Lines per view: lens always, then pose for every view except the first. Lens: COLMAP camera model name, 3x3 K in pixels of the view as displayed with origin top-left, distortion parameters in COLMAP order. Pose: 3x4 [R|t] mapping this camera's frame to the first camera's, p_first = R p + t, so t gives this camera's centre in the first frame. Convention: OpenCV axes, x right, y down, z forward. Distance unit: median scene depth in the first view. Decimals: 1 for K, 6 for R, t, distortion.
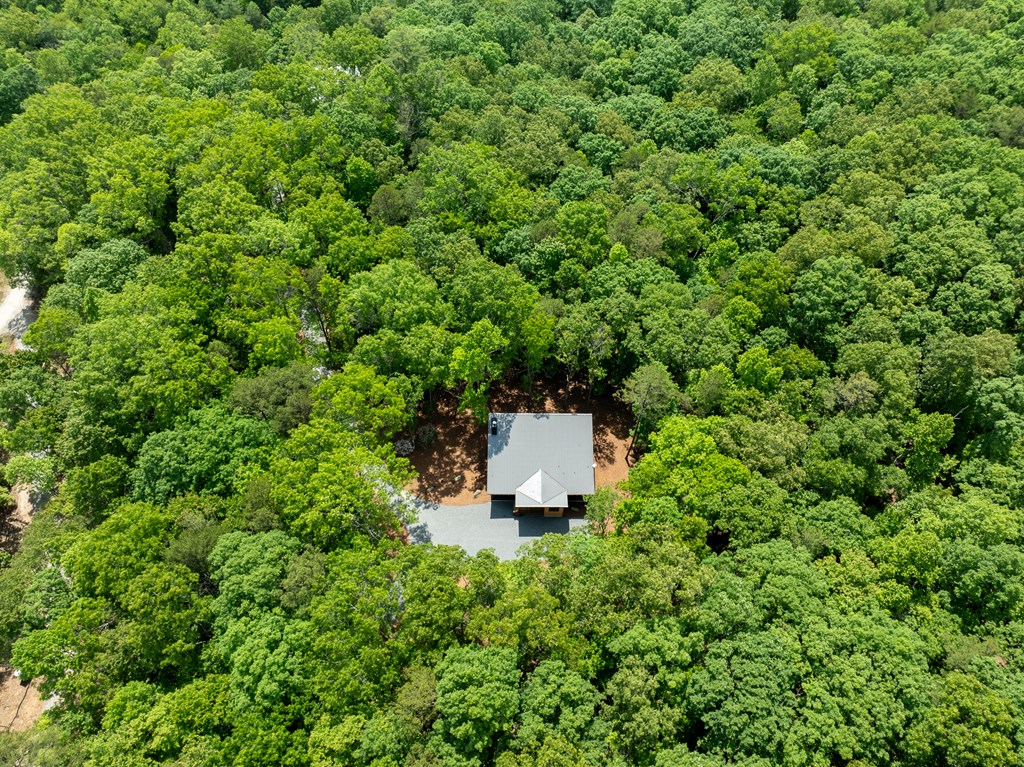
lens RADIAL K [[759.0, 0, 512.0], [0, 759.0, 383.5], [0, 0, 1]] dist [-0.003197, -0.002294]
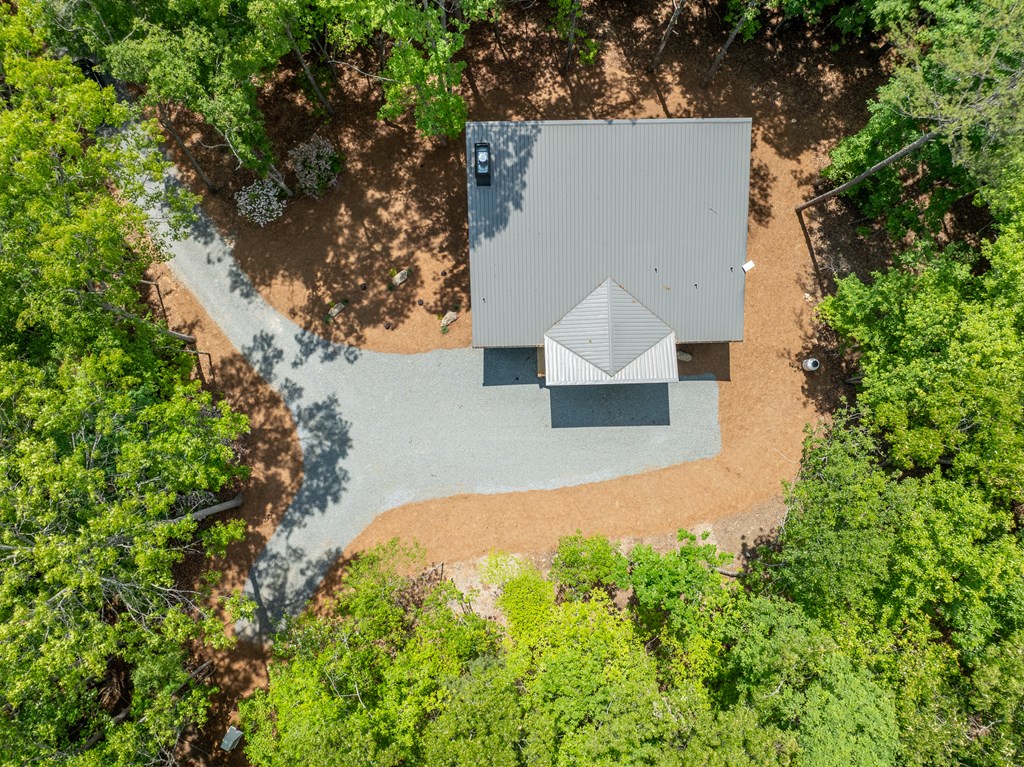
lens RADIAL K [[759.0, 0, 512.0], [0, 759.0, 383.5], [0, 0, 1]] dist [-0.003197, -0.002294]
pose [[0.999867, -0.015508, -0.005084, -0.009136], [0.016002, 0.870393, 0.492097, -0.028676], [-0.003206, -0.492113, 0.870526, 0.616379]]
